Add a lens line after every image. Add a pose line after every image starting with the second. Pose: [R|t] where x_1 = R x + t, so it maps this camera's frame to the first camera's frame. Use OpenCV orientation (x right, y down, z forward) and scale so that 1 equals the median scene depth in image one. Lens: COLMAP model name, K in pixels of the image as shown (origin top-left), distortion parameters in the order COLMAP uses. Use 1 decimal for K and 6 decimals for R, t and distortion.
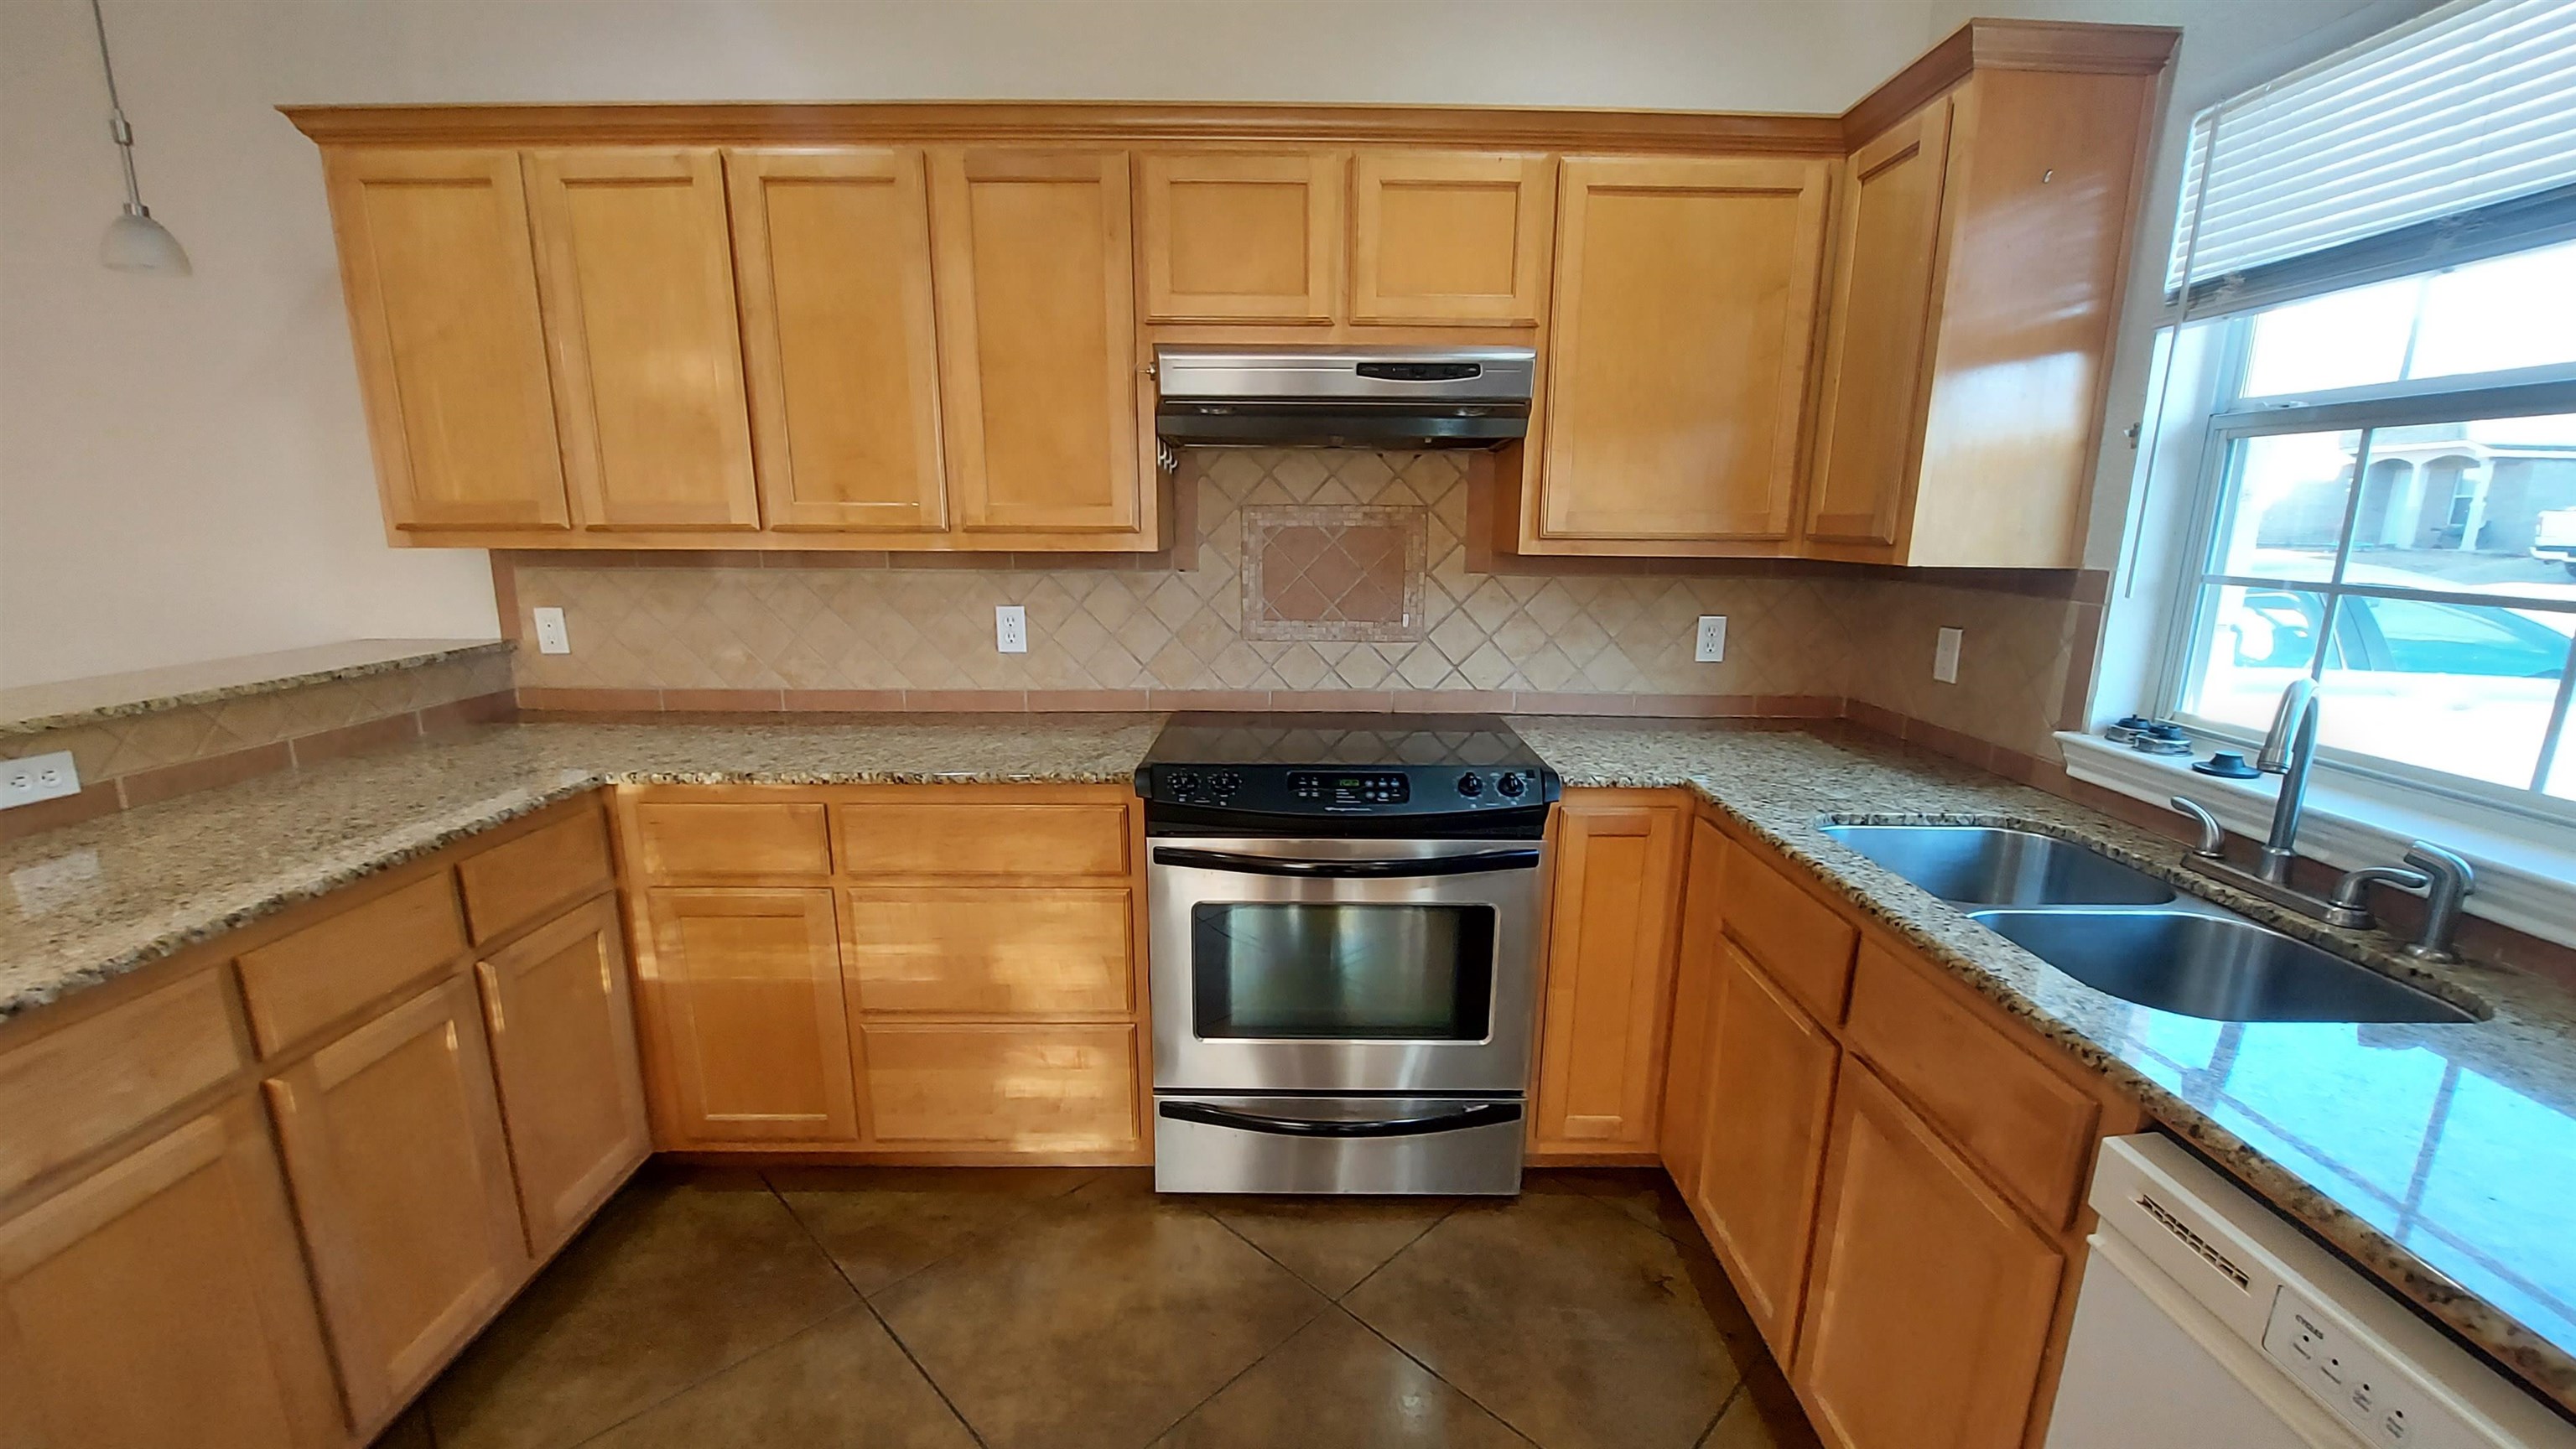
lens RADIAL K [[1032.6, 0, 1302.6], [0, 1032.6, 757.9], [0, 0, 1]] dist [-0.018439, 0.000275]
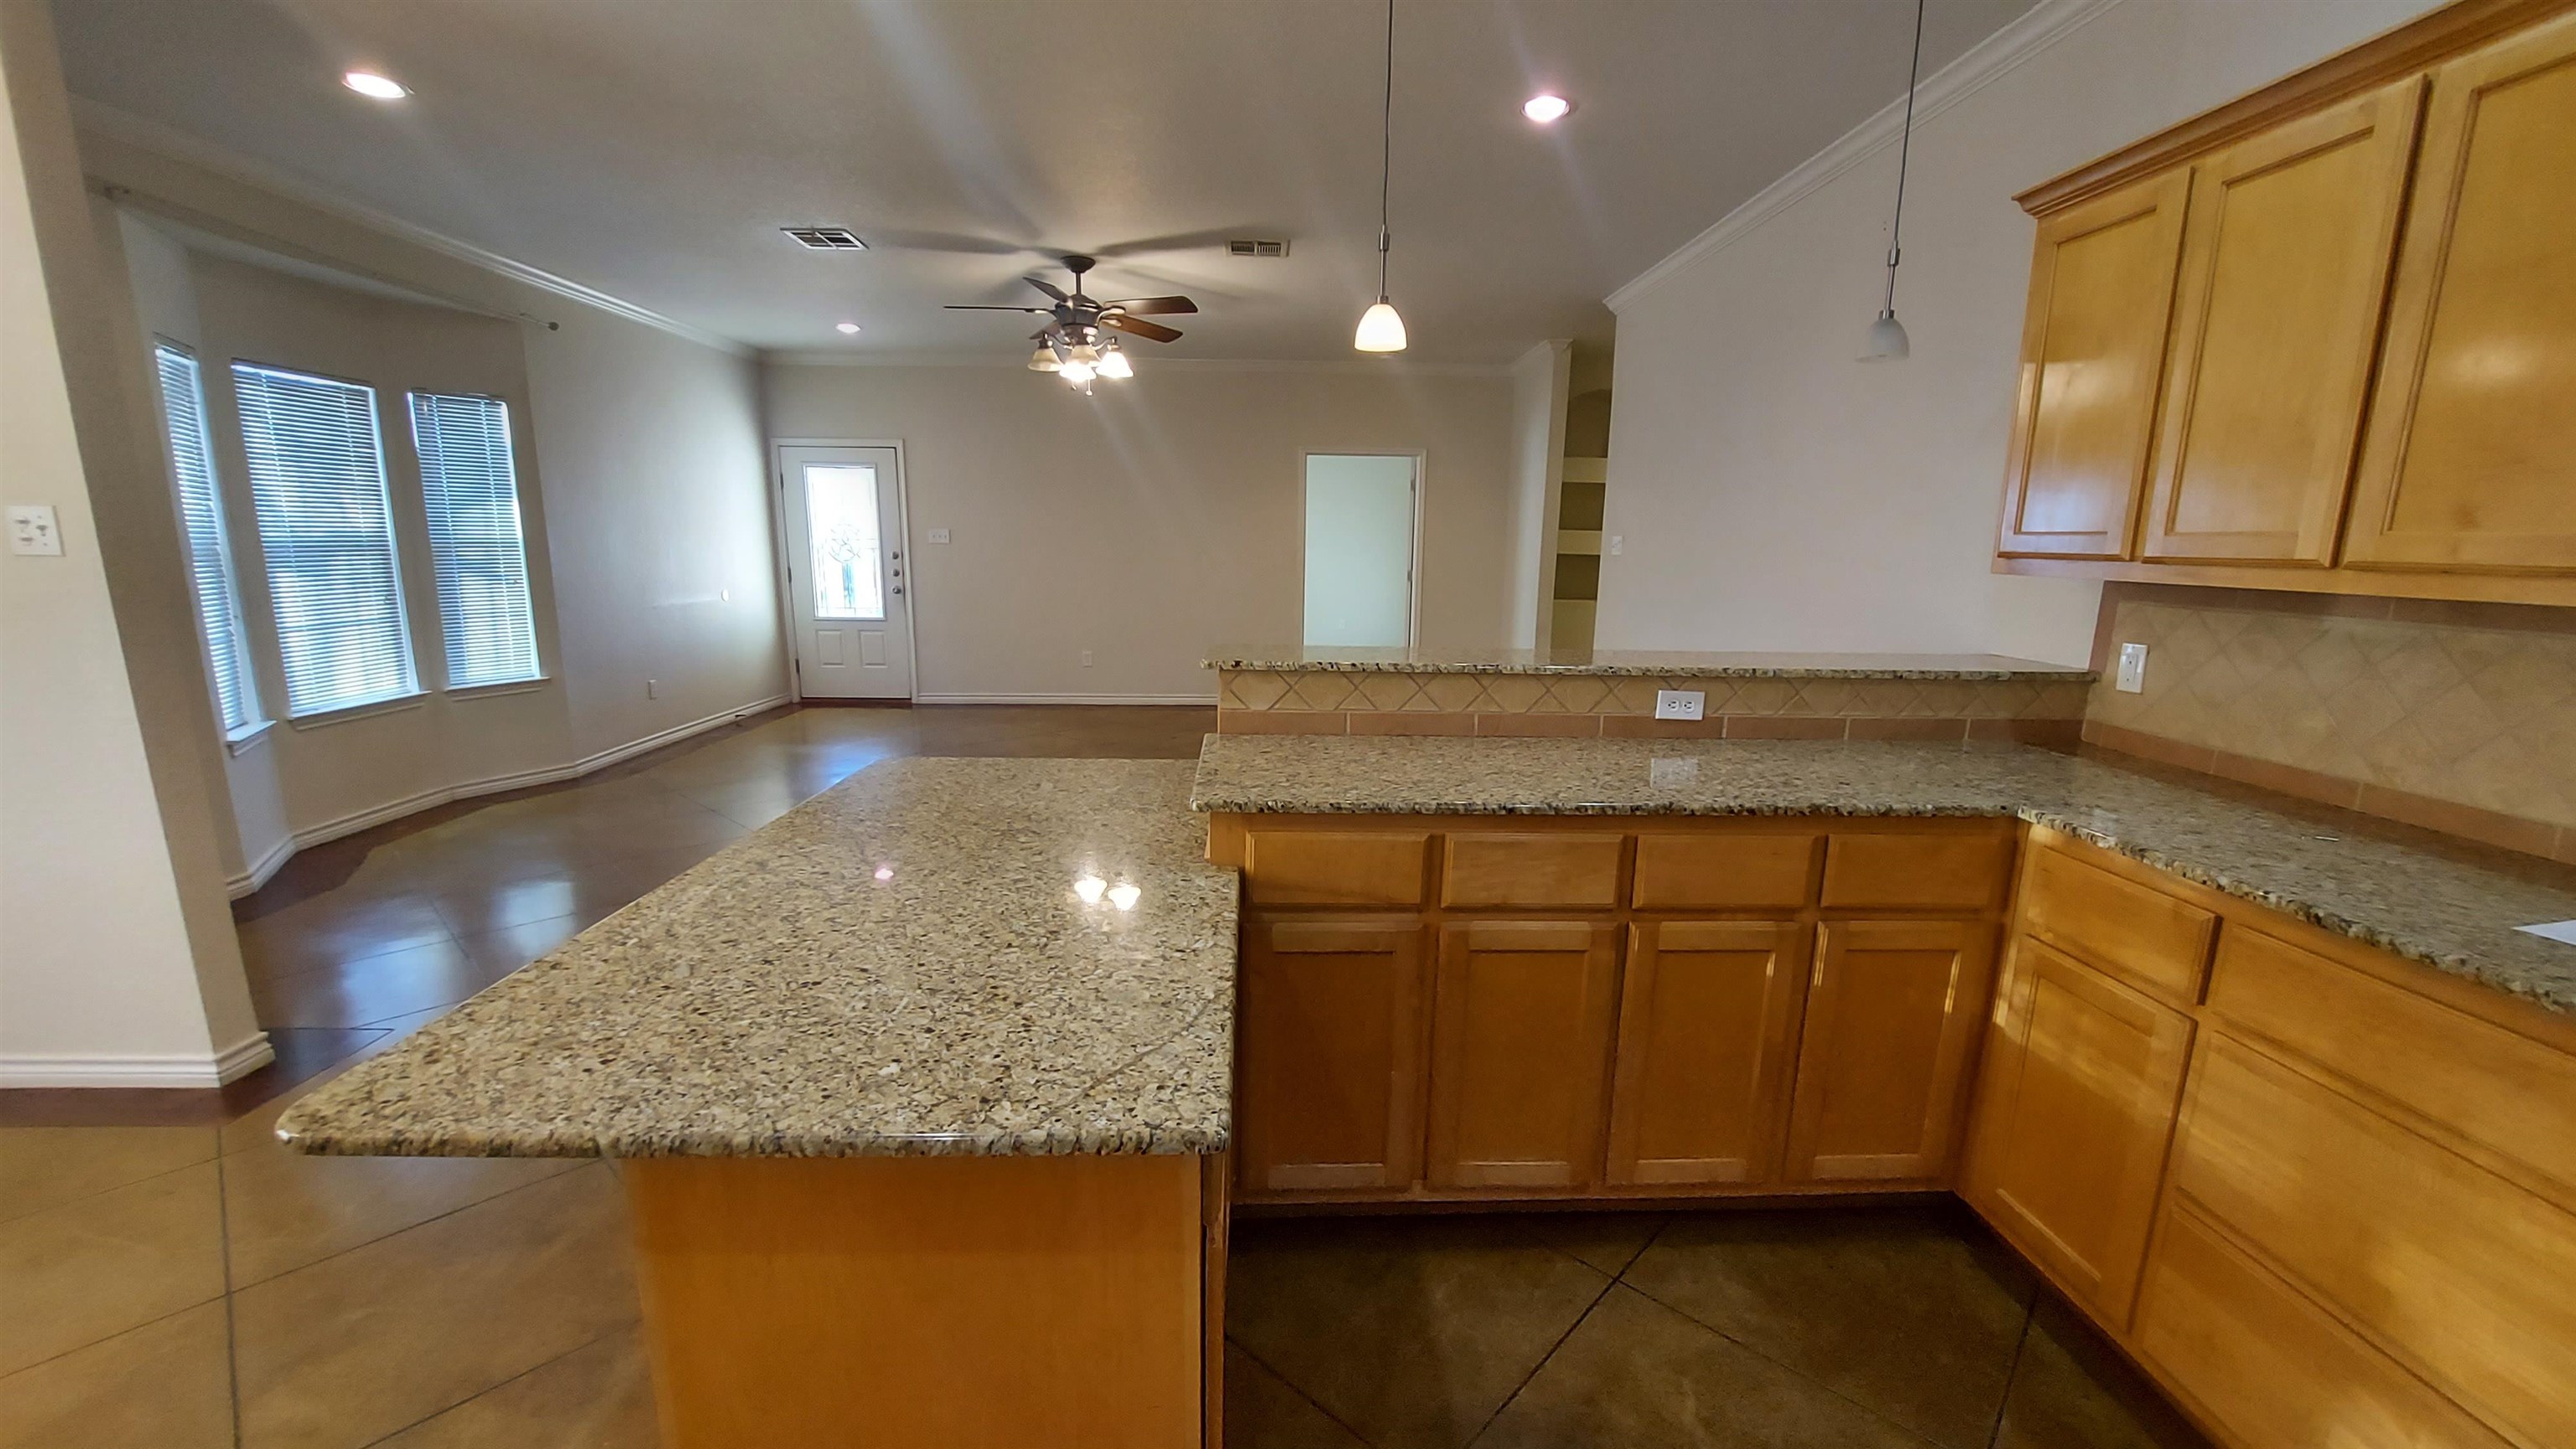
lens RADIAL K [[1032.6, 0, 1292.7], [0, 1032.6, 751.2], [0, 0, 1]] dist [-0.018439, 0.000275]
pose [[0.027900, 0.196068, -0.980193, 0.240670], [-0.240789, 0.953019, 0.183779, -0.046140], [0.970176, 0.230892, 0.073801, 0.238273]]
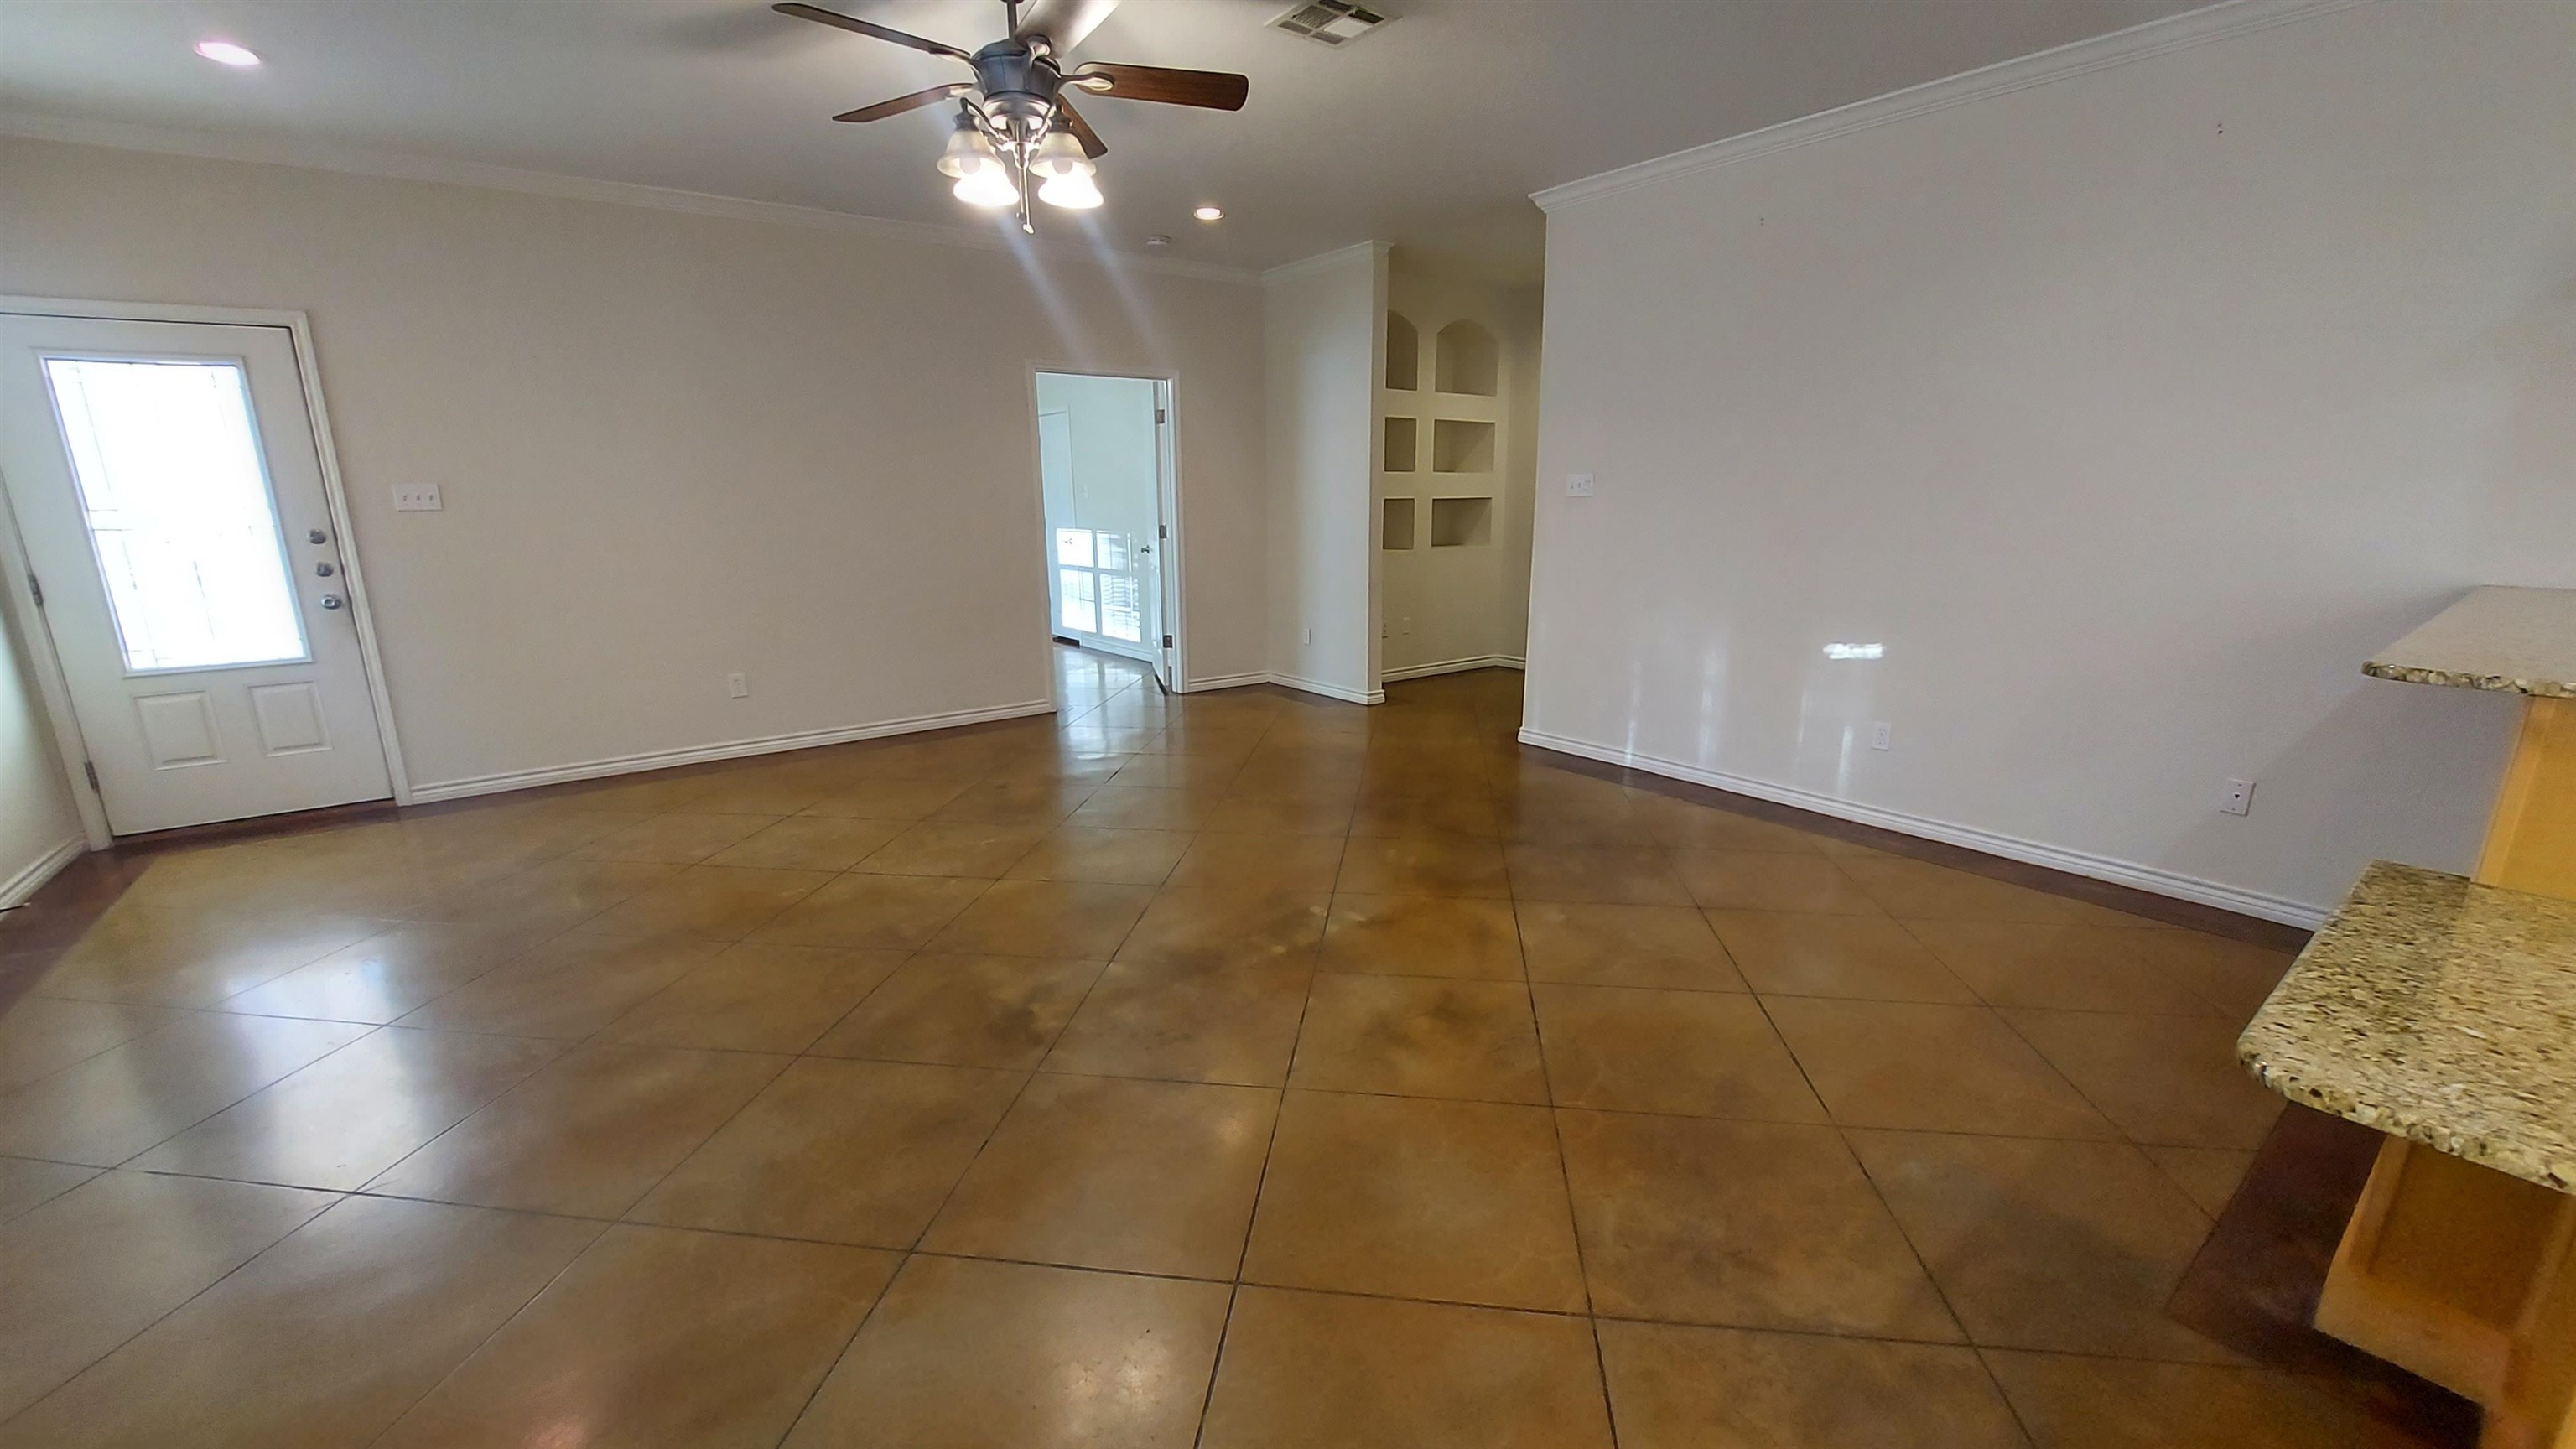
lens RADIAL K [[1032.6, 0, 1295.1], [0, 1032.6, 751.4], [0, 0, 1]] dist [-0.018439, 0.000275]
pose [[0.608589, 0.182818, -0.772138, -1.033403], [-0.168783, 0.980653, 0.099155, 0.236701], [0.775327, 0.069979, 0.627671, -0.918282]]
